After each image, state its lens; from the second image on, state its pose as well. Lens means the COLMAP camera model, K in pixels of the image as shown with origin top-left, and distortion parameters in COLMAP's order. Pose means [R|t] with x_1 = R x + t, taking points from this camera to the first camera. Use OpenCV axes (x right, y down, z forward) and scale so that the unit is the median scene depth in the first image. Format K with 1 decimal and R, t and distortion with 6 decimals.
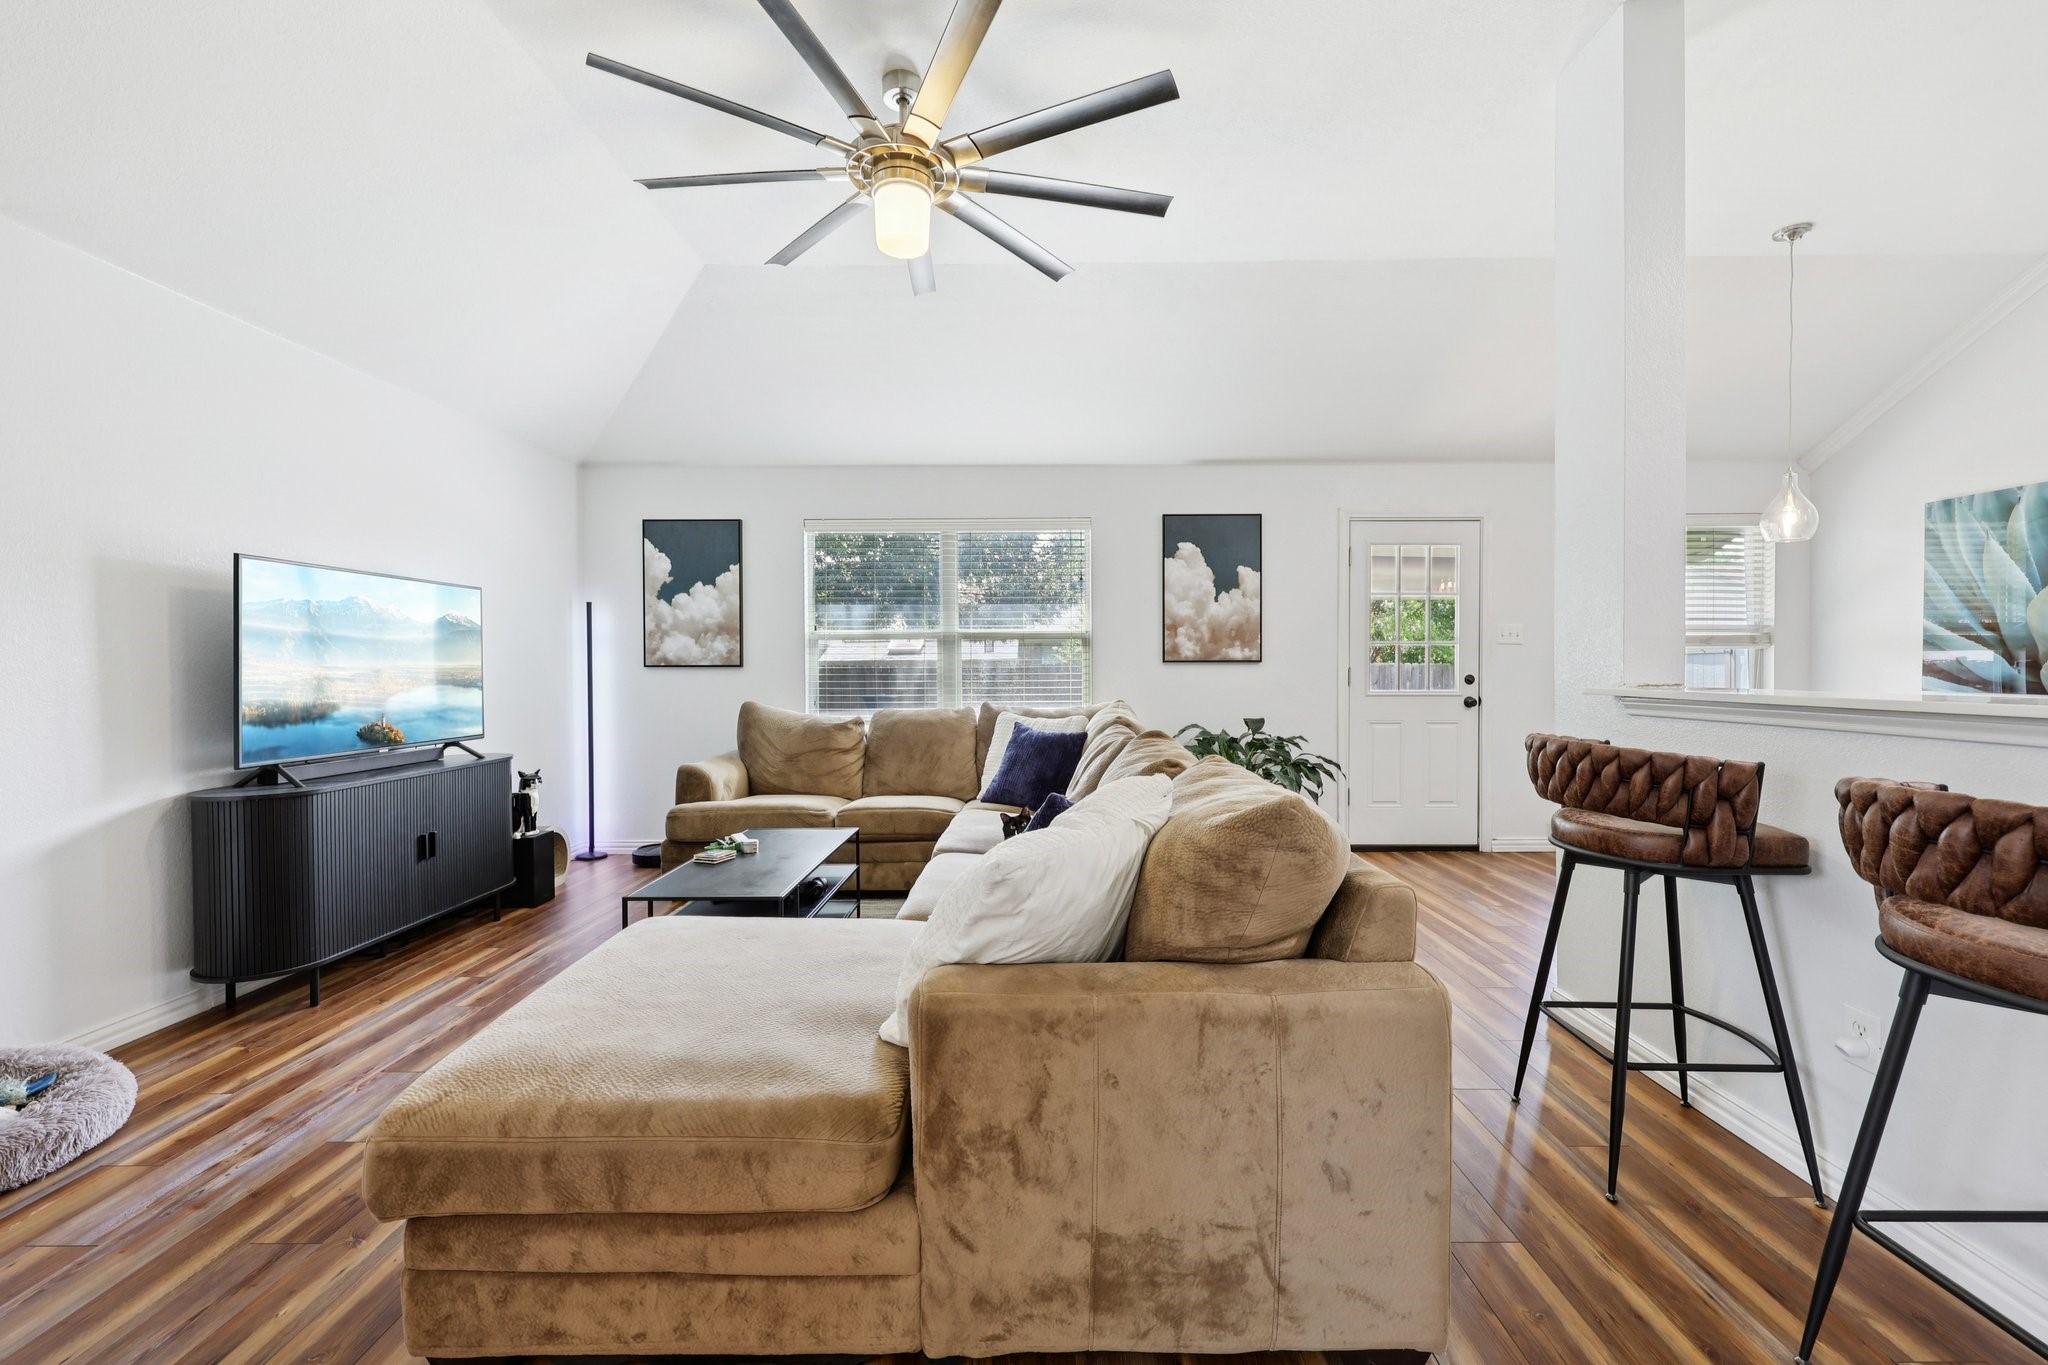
lens RADIAL K [[866.8, 0, 1029.5], [0, 866.8, 679.4], [0, 0, 1]] dist [-0.003147, 0.000022]
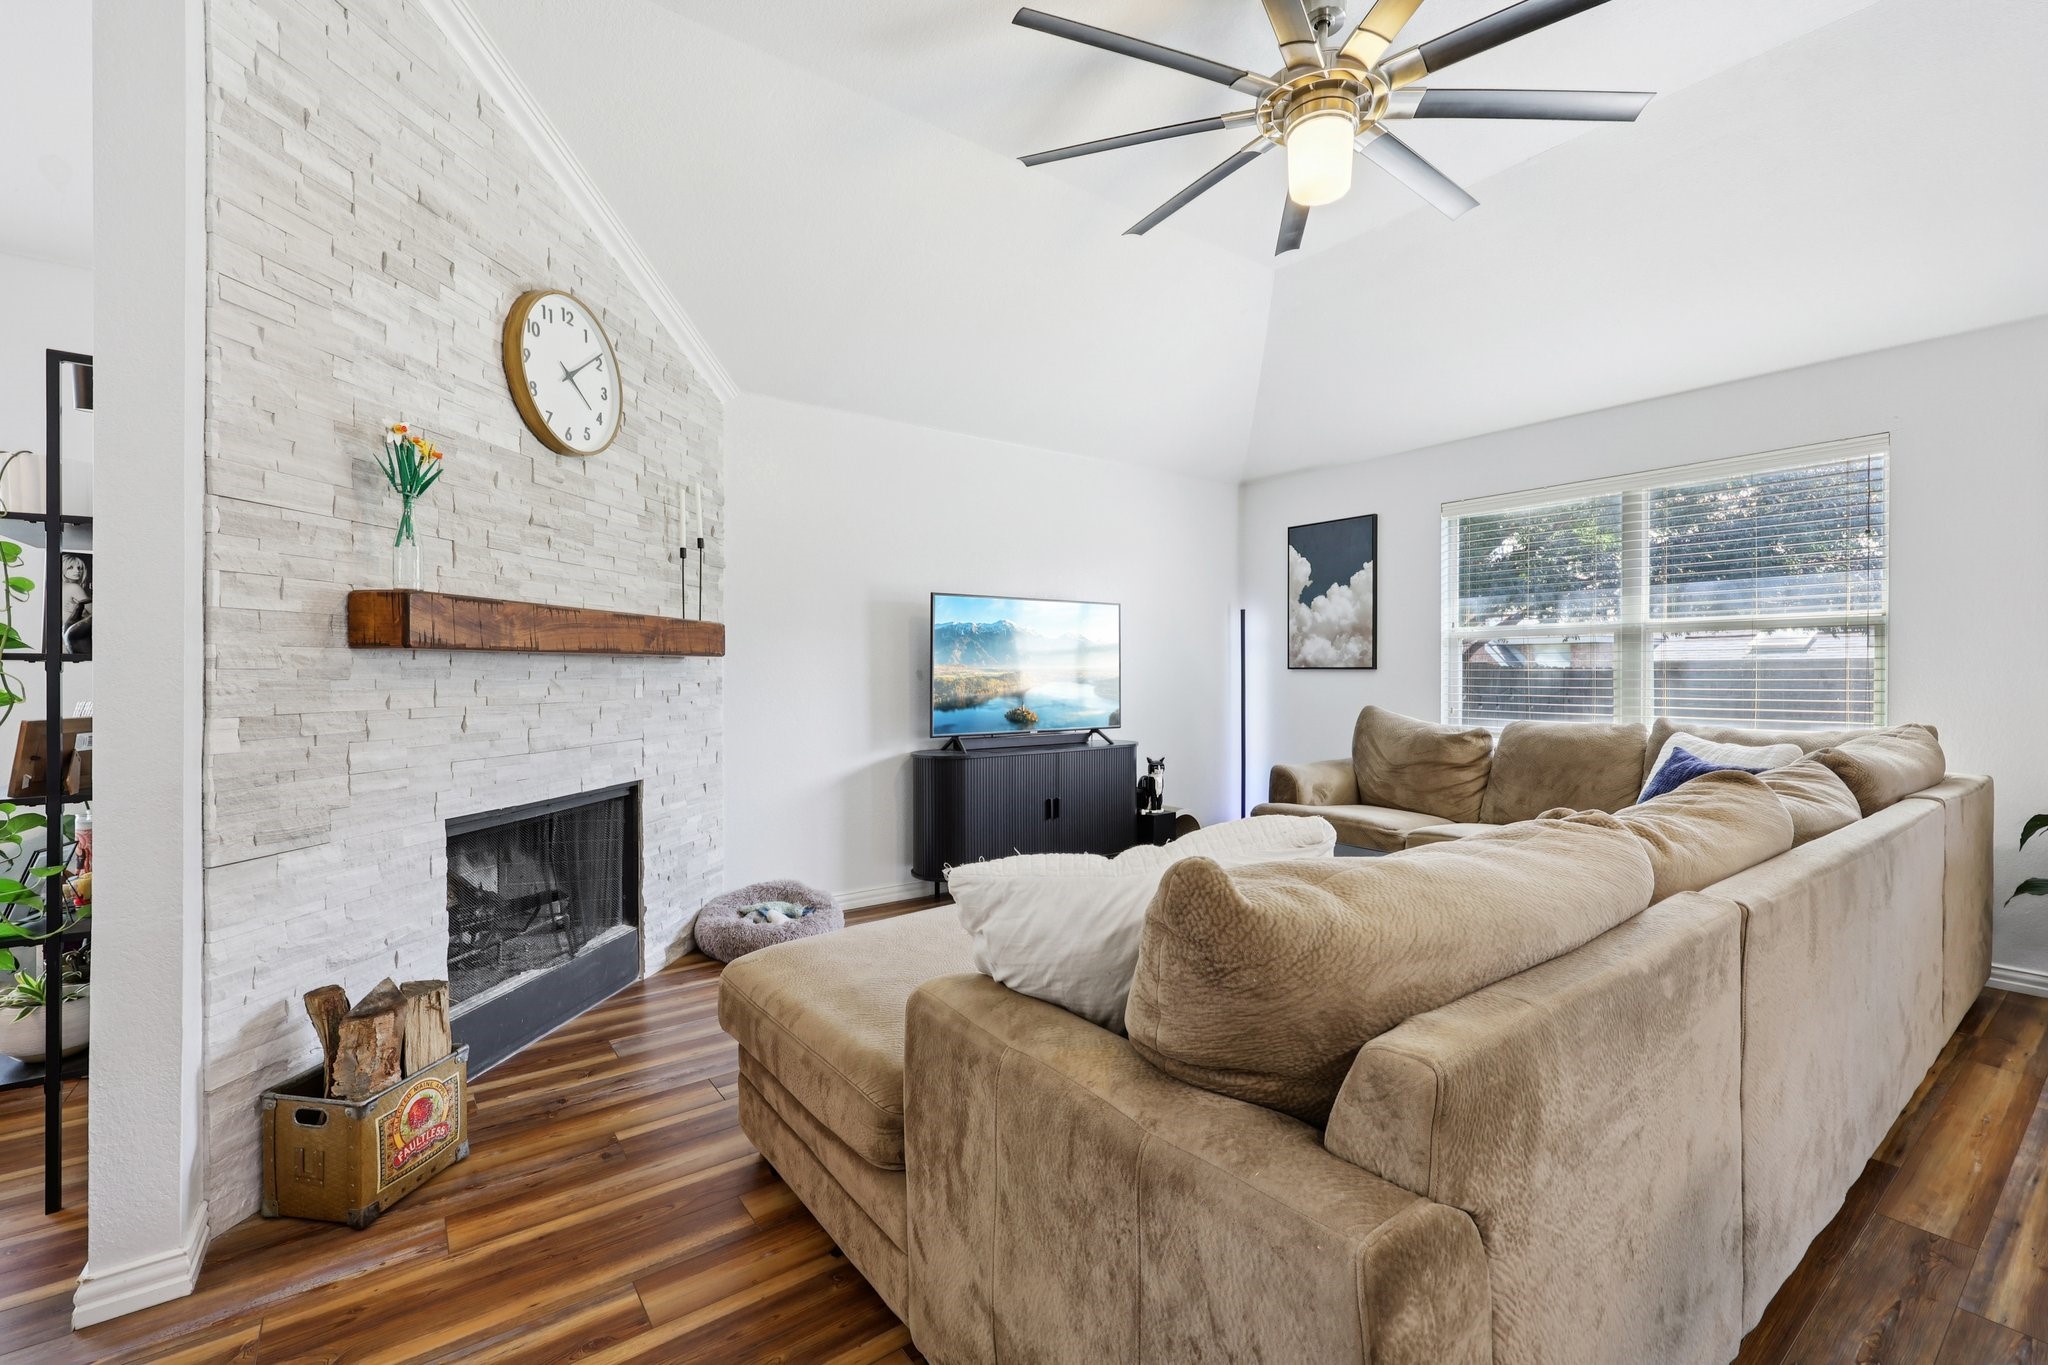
lens RADIAL K [[866.8, 0, 1021.3], [0, 866.8, 679.3], [0, 0, 1]] dist [-0.003147, 0.000022]
pose [[0.597250, 0.009636, -0.801997, 0.216671], [-0.011425, 0.999929, 0.003506, -0.002459], [0.801974, 0.007069, 0.597318, 0.134824]]
